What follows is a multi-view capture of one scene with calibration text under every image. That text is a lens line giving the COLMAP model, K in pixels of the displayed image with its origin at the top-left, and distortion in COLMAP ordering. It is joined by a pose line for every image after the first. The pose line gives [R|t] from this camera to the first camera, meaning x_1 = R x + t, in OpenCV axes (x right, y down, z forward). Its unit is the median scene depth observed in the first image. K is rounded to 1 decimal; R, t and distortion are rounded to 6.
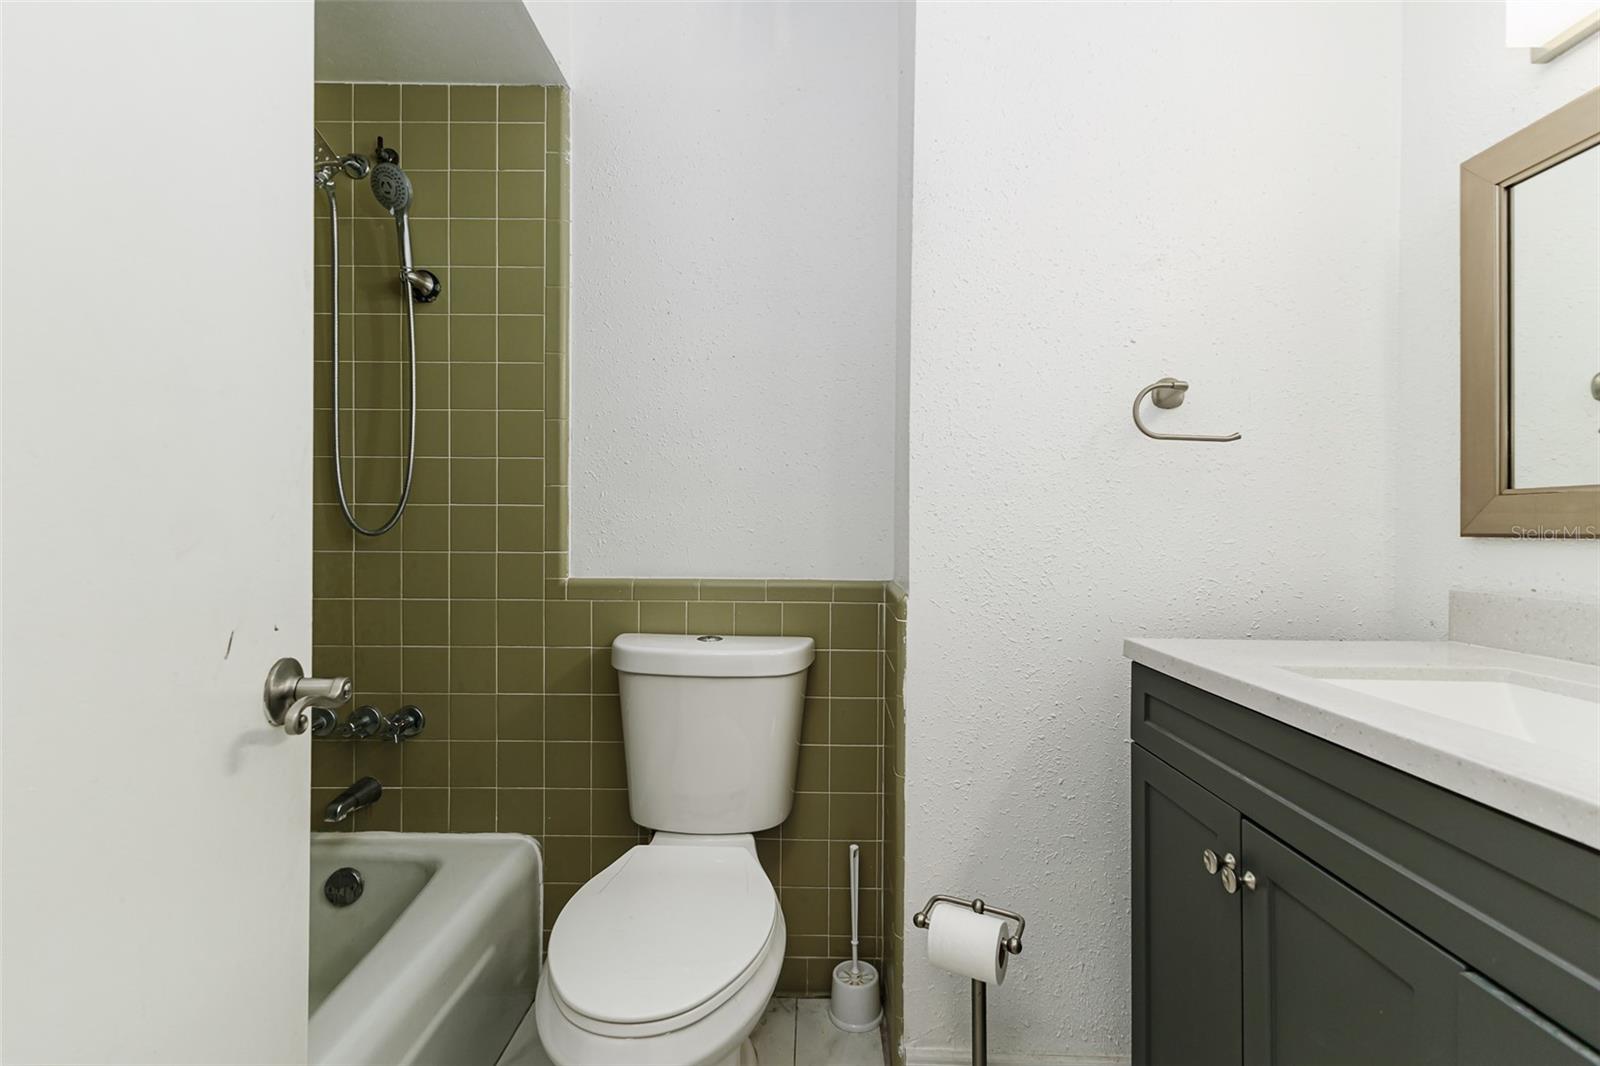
lens RADIAL K [[707.4, 0, 798.1], [0, 707.4, 531.1], [0, 0, 1]] dist [-0.001424, -0.000916]
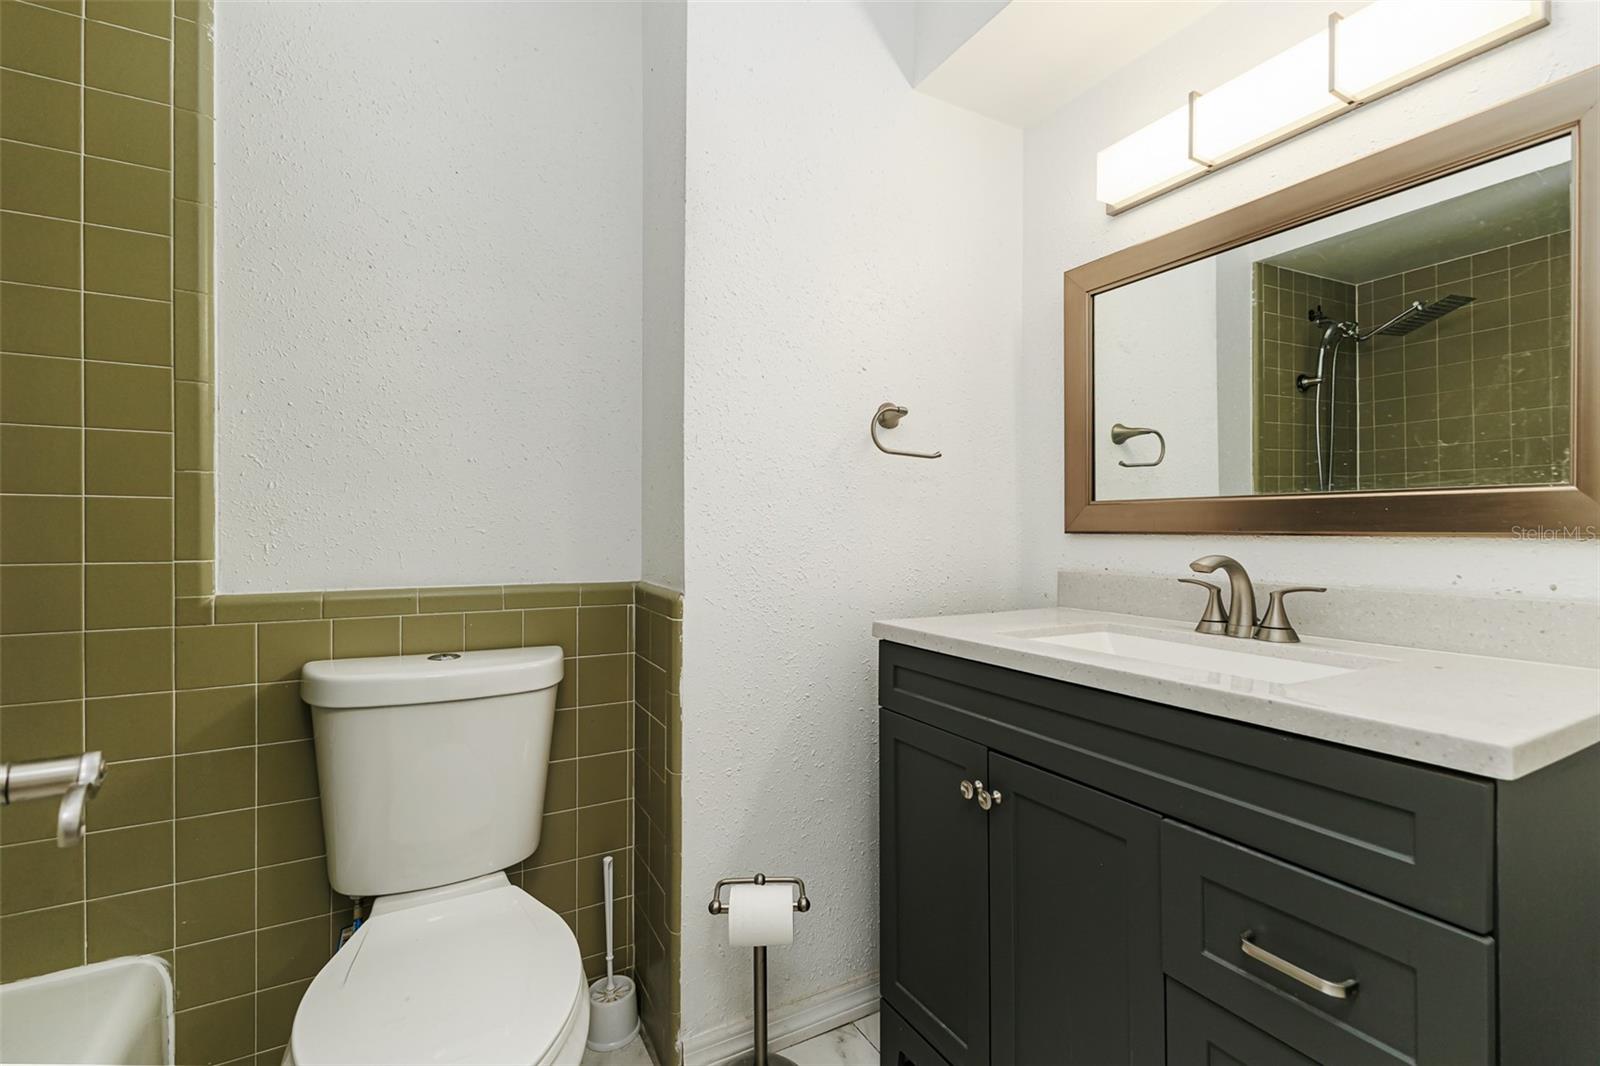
lens RADIAL K [[705.5, 0, 818.0], [0, 705.5, 531.2], [0, 0, 1]] dist [-0.000389, 0.000283]
pose [[0.854542, -0.004477, 0.519363, -0.204278], [0.003602, 0.999990, 0.002695, -0.001741], [-0.519370, -0.000432, 0.854549, 0.035511]]
